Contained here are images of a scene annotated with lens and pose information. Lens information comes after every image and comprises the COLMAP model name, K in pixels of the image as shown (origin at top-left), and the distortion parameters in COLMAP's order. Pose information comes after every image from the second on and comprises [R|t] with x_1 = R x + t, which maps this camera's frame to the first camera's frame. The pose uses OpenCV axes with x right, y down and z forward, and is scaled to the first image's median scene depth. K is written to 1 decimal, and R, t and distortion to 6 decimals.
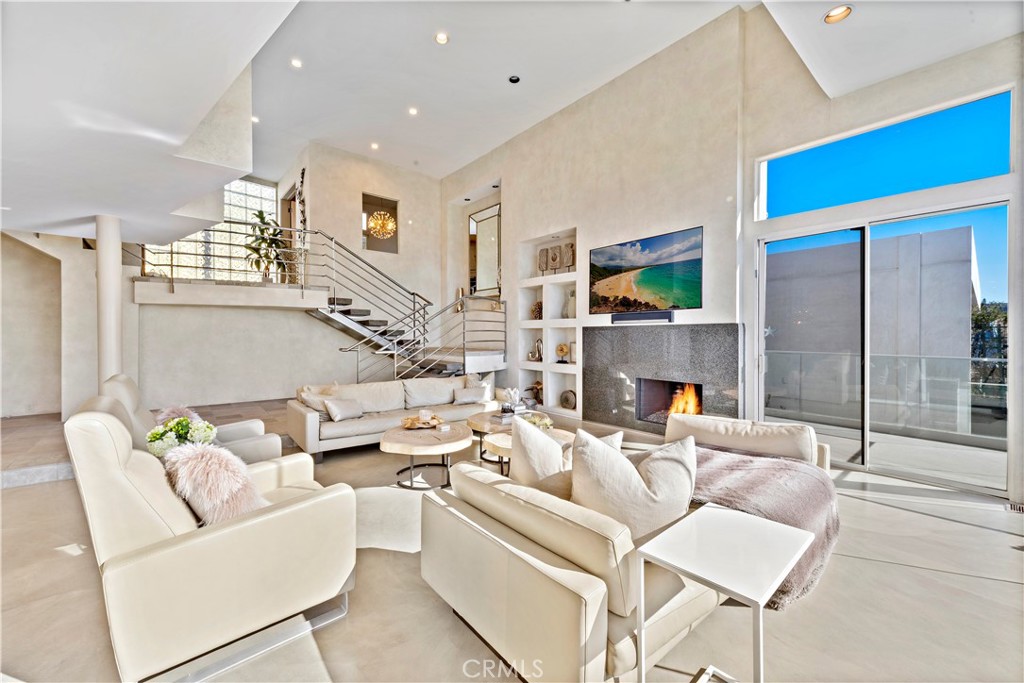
lens RADIAL K [[402.6, 0, 513.5], [0, 402.6, 344.1], [0, 0, 1]] dist [0.013890, -0.002956]
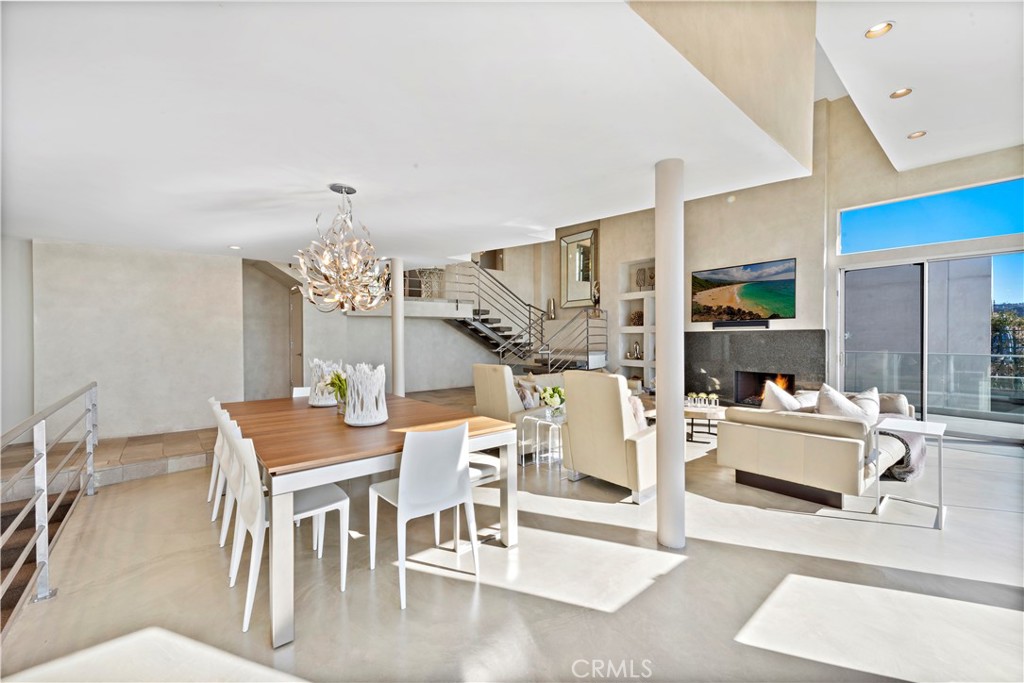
lens RADIAL K [[408.6, 0, 512.7], [0, 408.6, 349.8], [0, 0, 1]] dist [0.013575, -0.000377]
pose [[0.999989, -0.004306, 0.001760, -0.363818], [0.004295, 0.999974, 0.005875, 0.003464], [-0.001785, -0.005867, 0.999981, -0.285516]]
